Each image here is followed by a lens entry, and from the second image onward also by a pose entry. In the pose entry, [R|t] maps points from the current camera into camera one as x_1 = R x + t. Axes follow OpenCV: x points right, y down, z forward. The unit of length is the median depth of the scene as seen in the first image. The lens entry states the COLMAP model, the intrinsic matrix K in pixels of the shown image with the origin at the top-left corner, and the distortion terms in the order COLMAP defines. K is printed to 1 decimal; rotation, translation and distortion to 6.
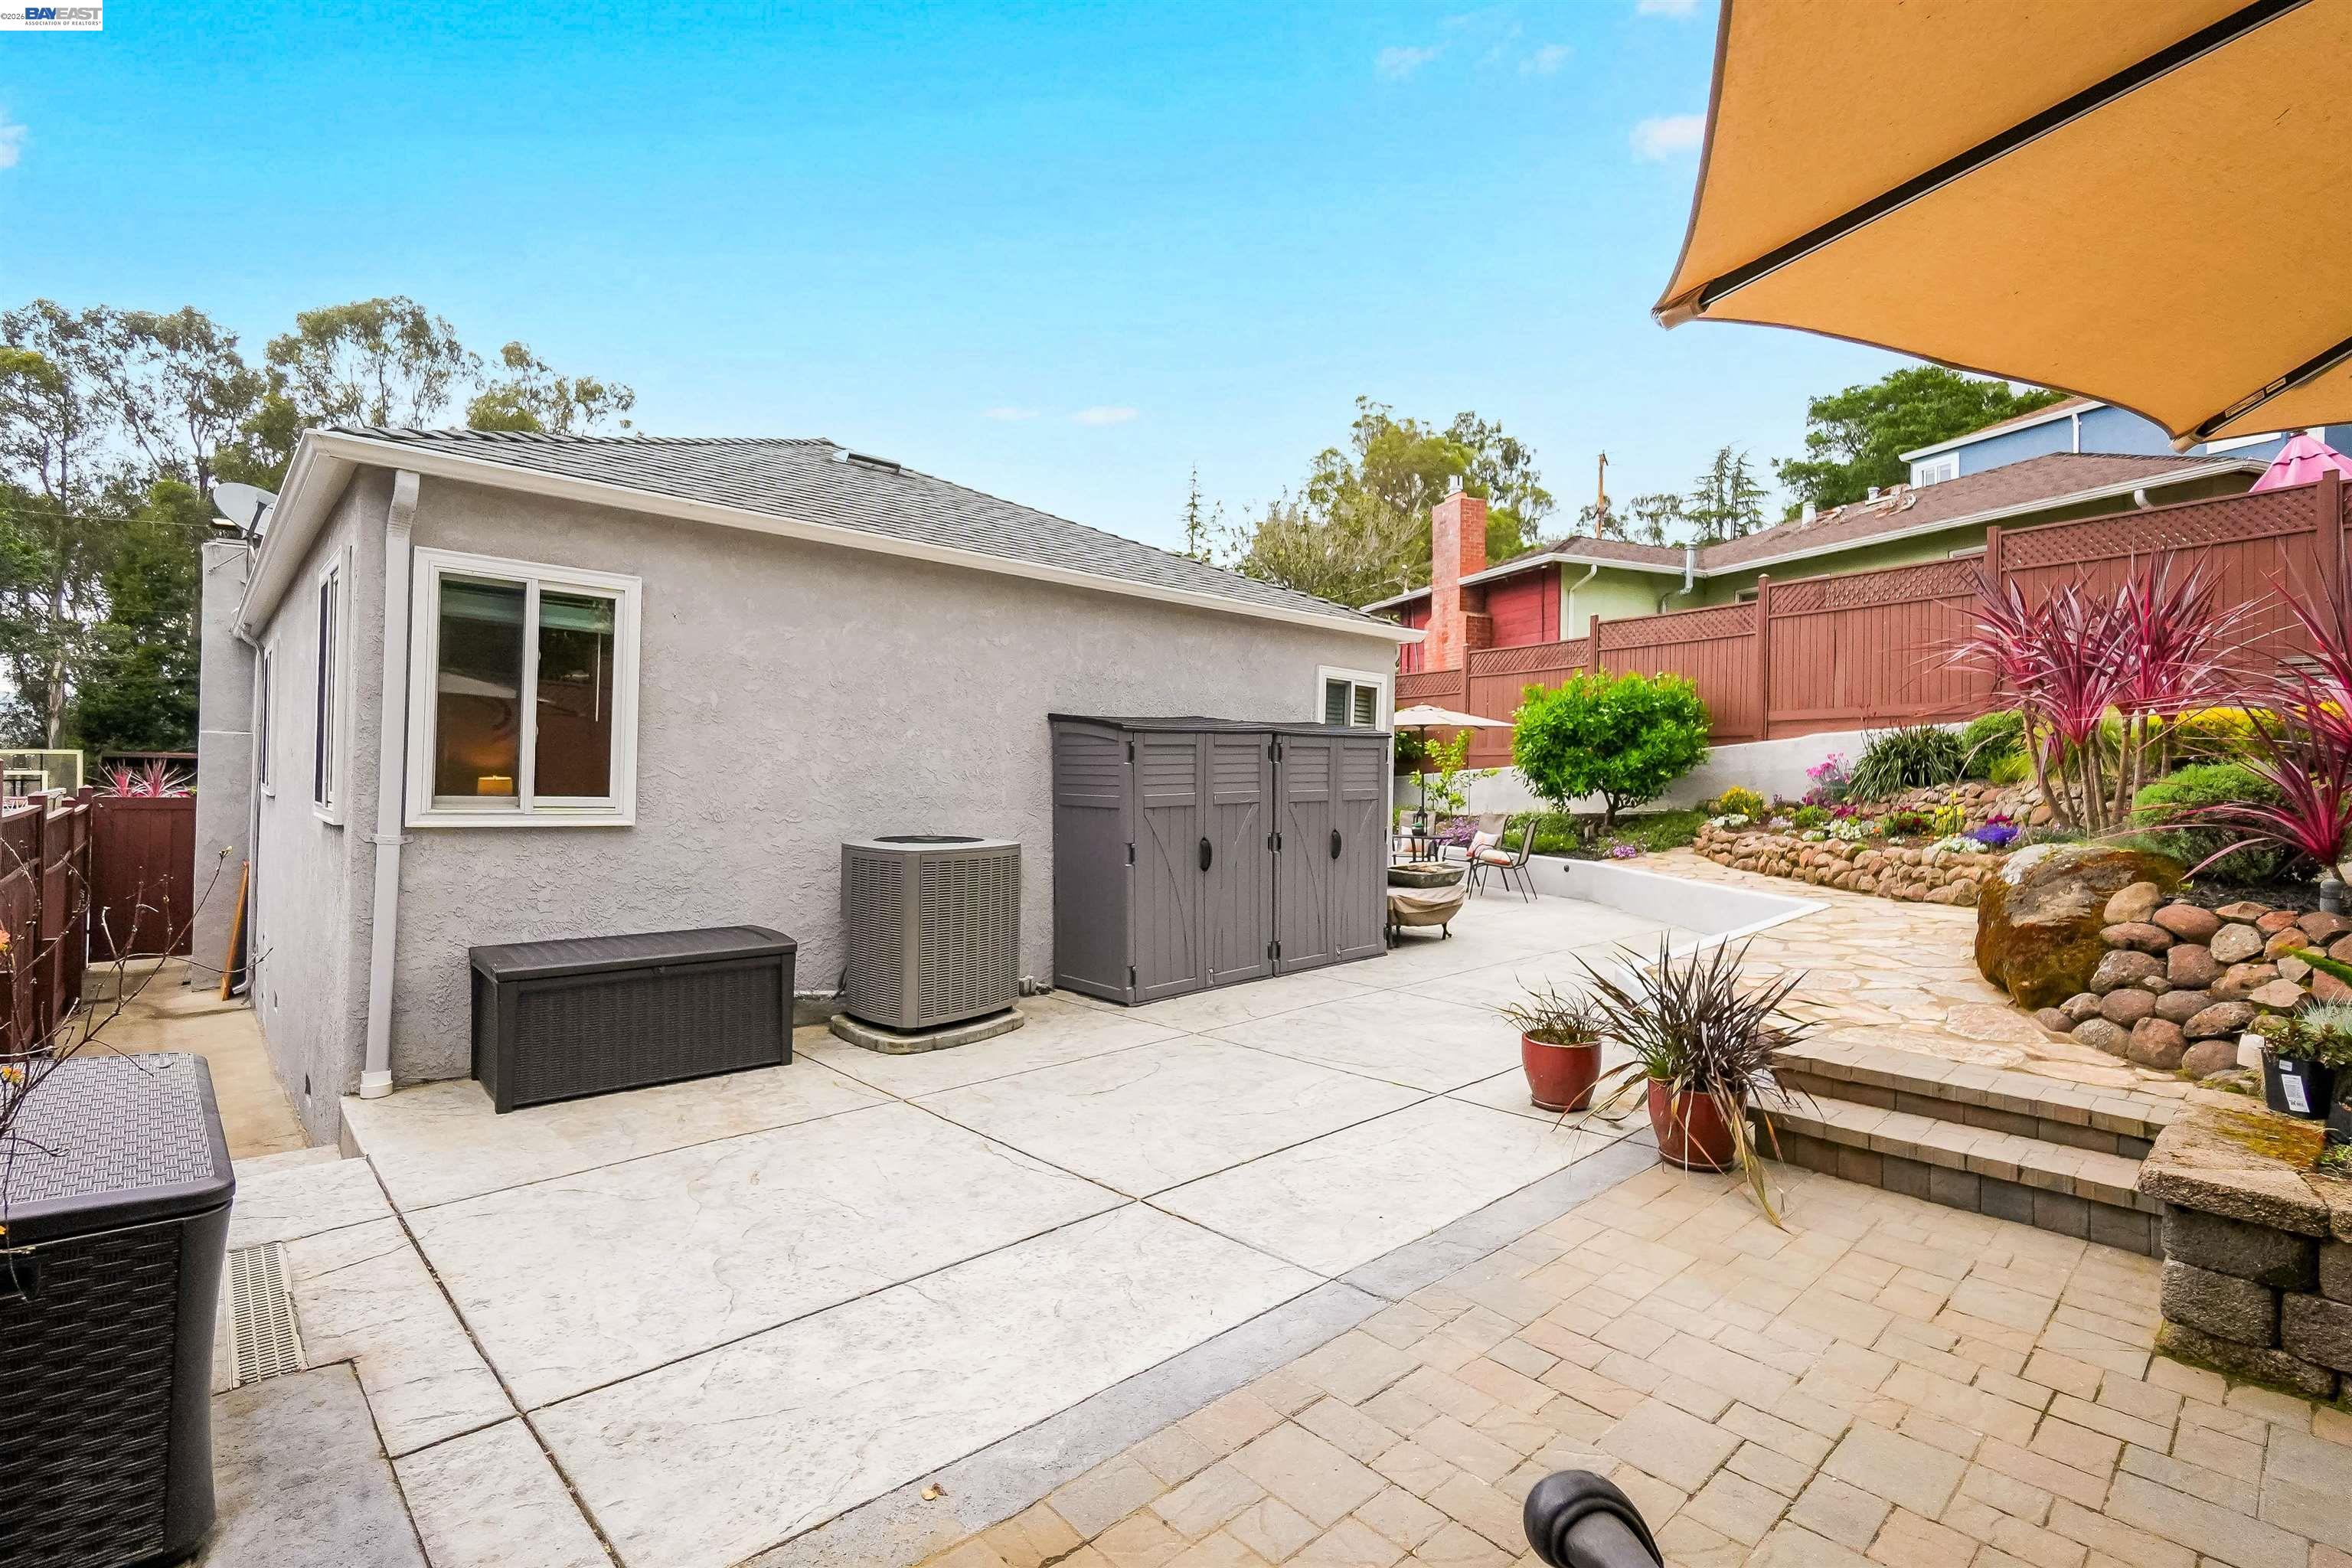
lens RADIAL K [[1078.0, 0, 1175.0], [0, 1078.0, 778.6], [0, 0, 1]] dist [-0.008373, 0.004373]
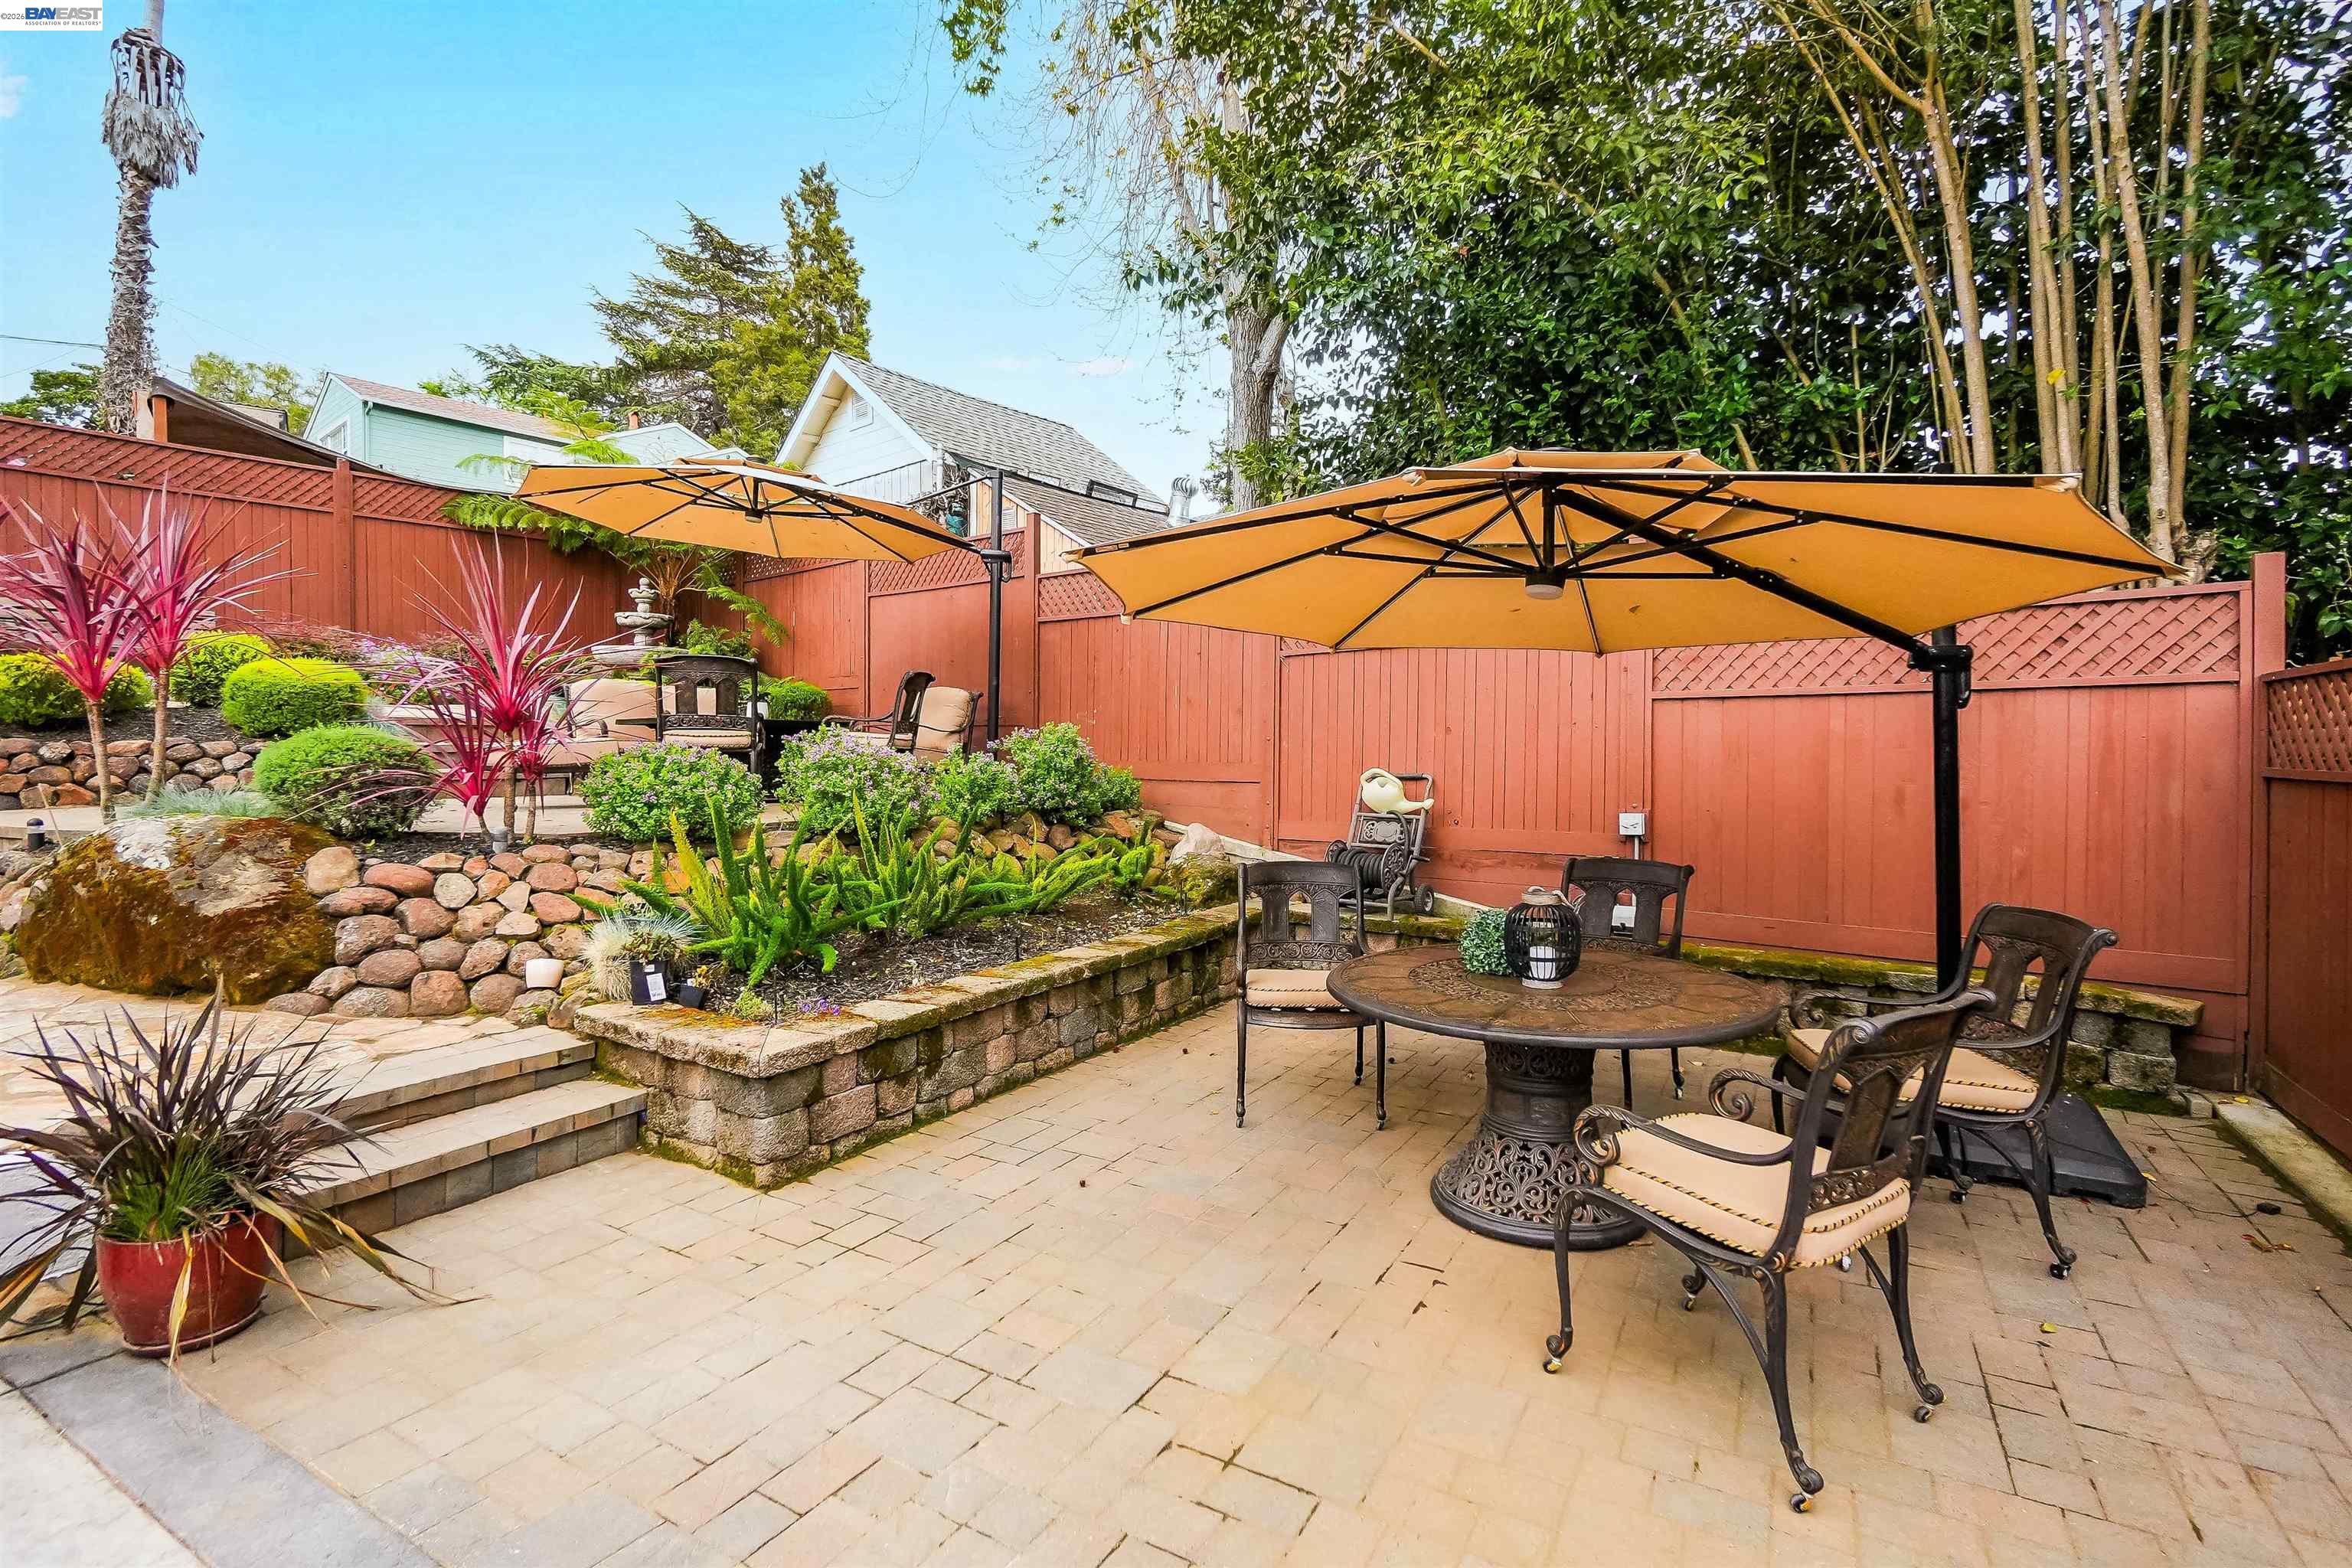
lens RADIAL K [[1078.0, 0, 1175.6], [0, 1078.0, 774.3], [0, 0, 1]] dist [-0.008373, 0.004373]
pose [[-0.292456, -0.041931, 0.955359, -0.293909], [-0.013399, 0.999120, 0.039750, -0.022744], [-0.956185, -0.001176, -0.292760, 0.566595]]
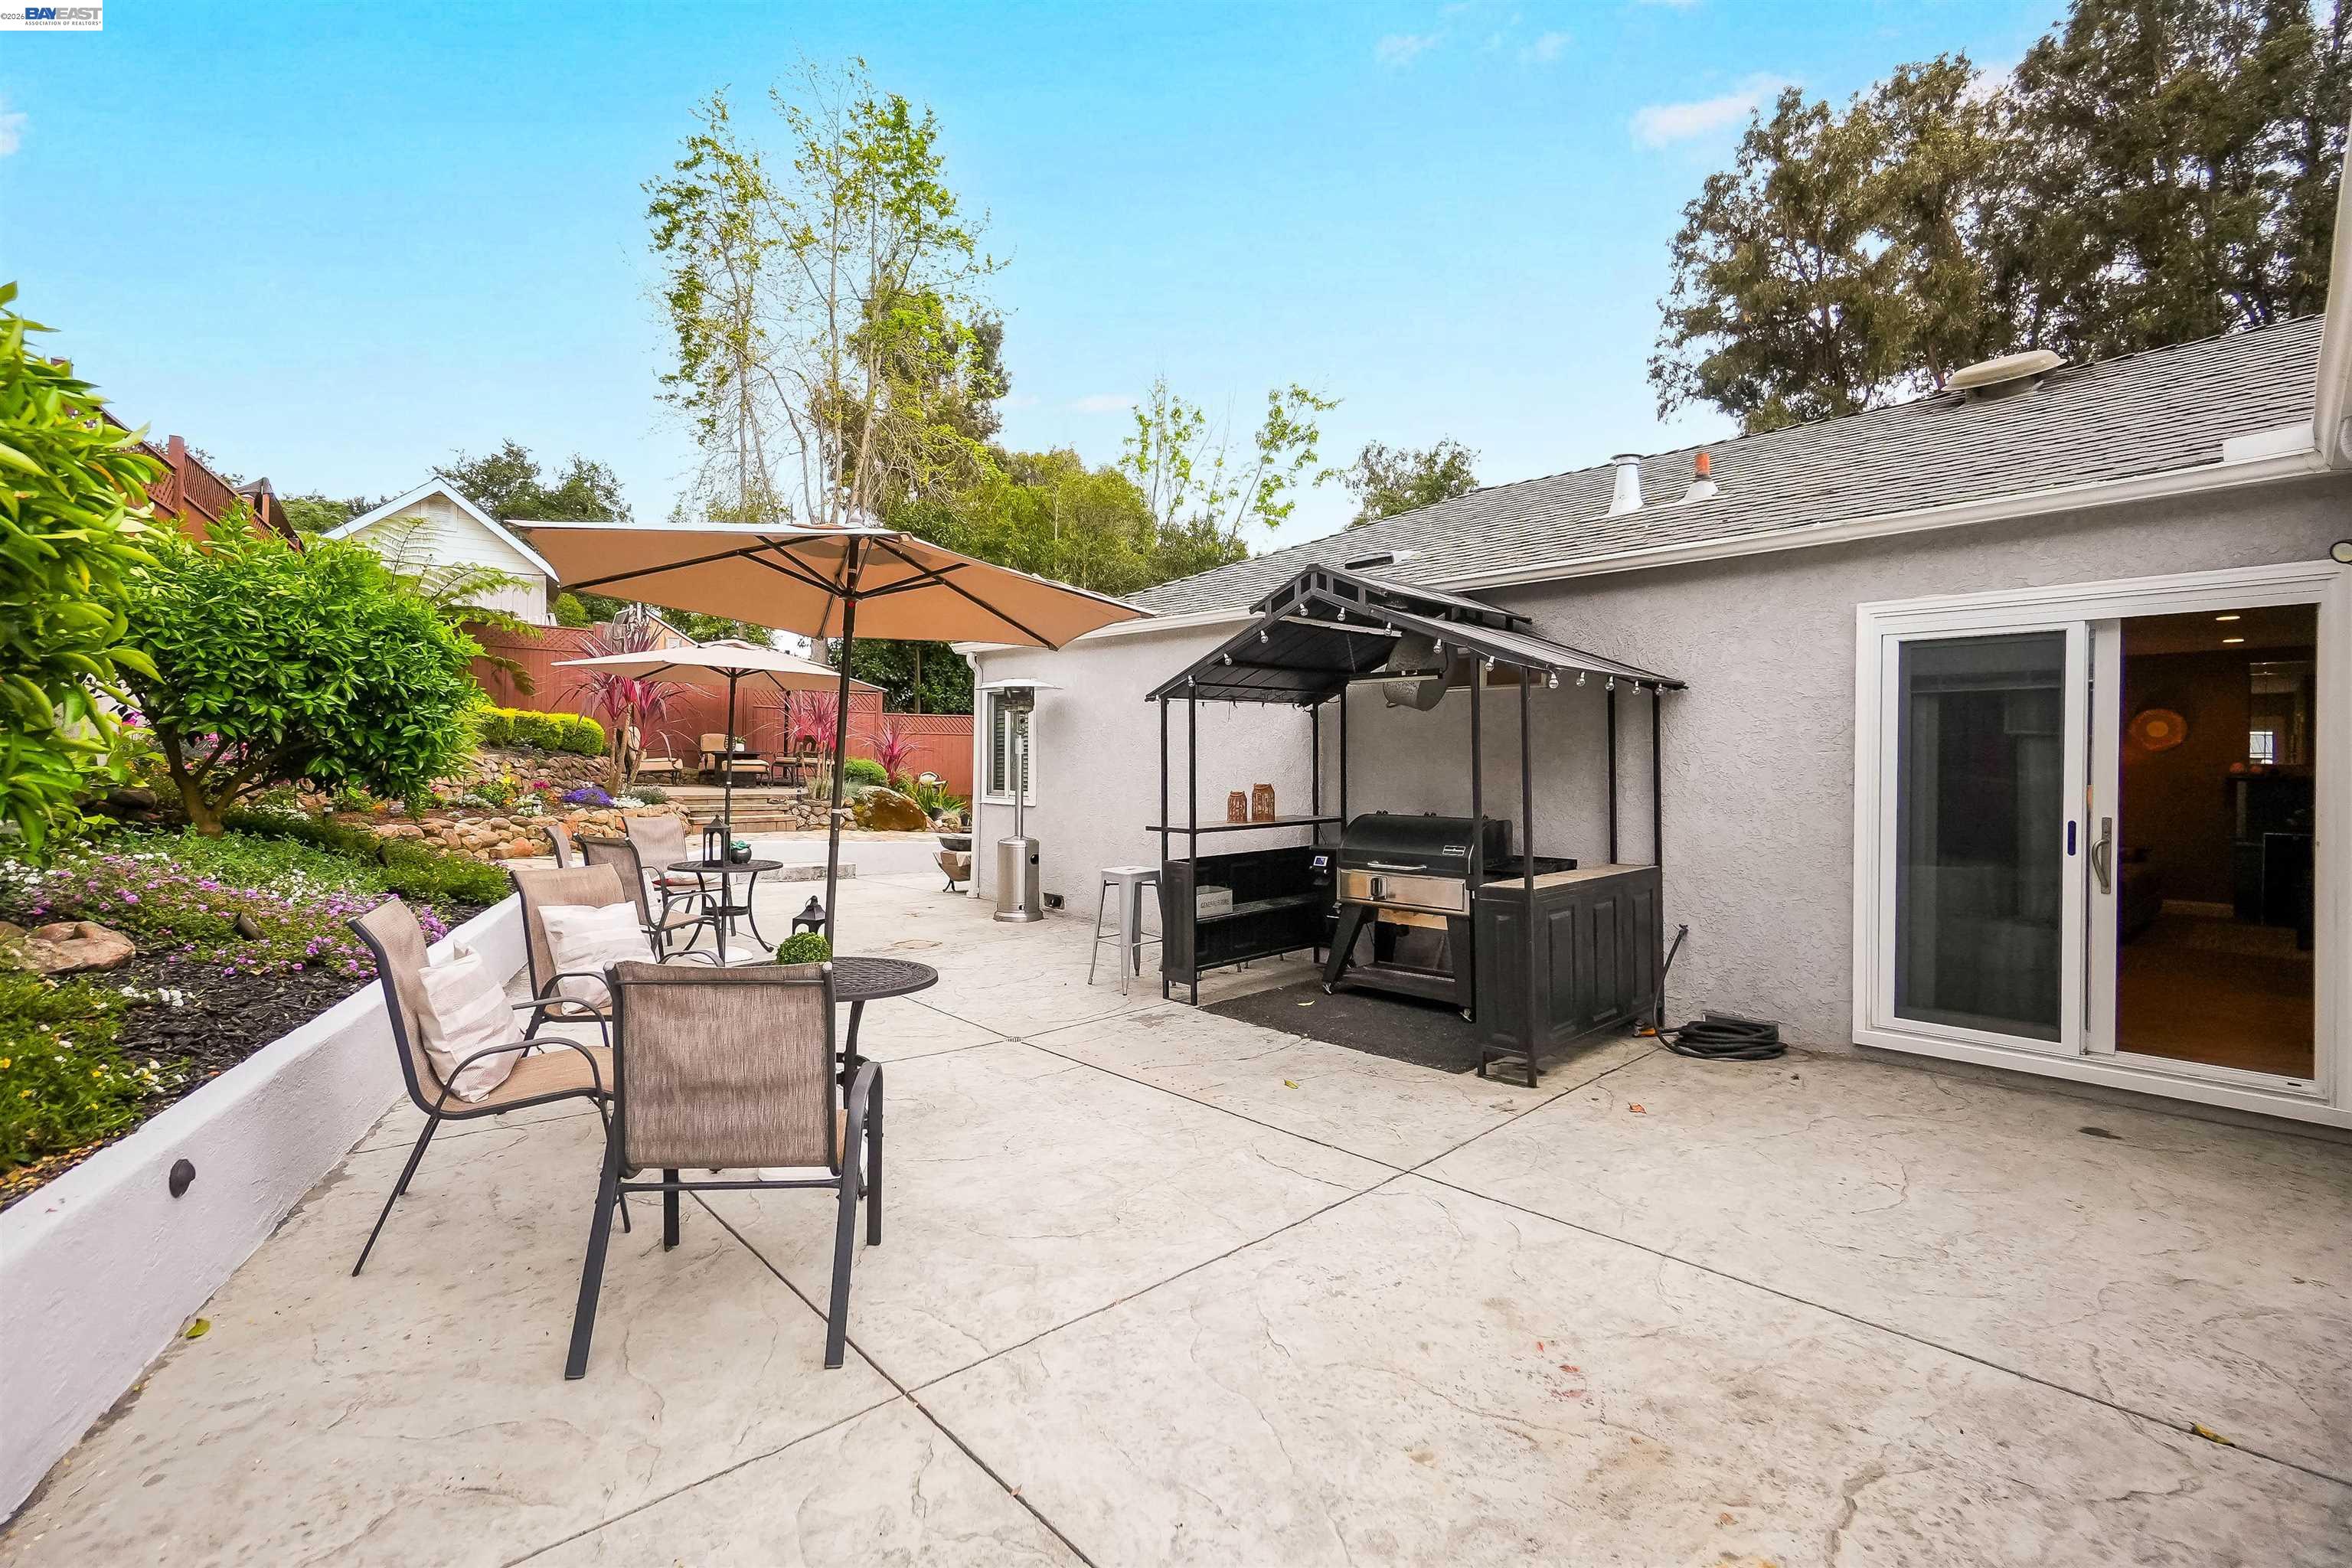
lens RADIAL K [[1024.6, 0, 1190.7], [0, 1024.6, 766.9], [0, 0, 1]] dist [-0.010856, 0.003450]
pose [[-0.999048, -0.038131, -0.021208, -0.014313], [-0.038029, 0.999263, -0.005162, -0.017058], [0.021389, -0.004350, -0.999762, 4.773196]]
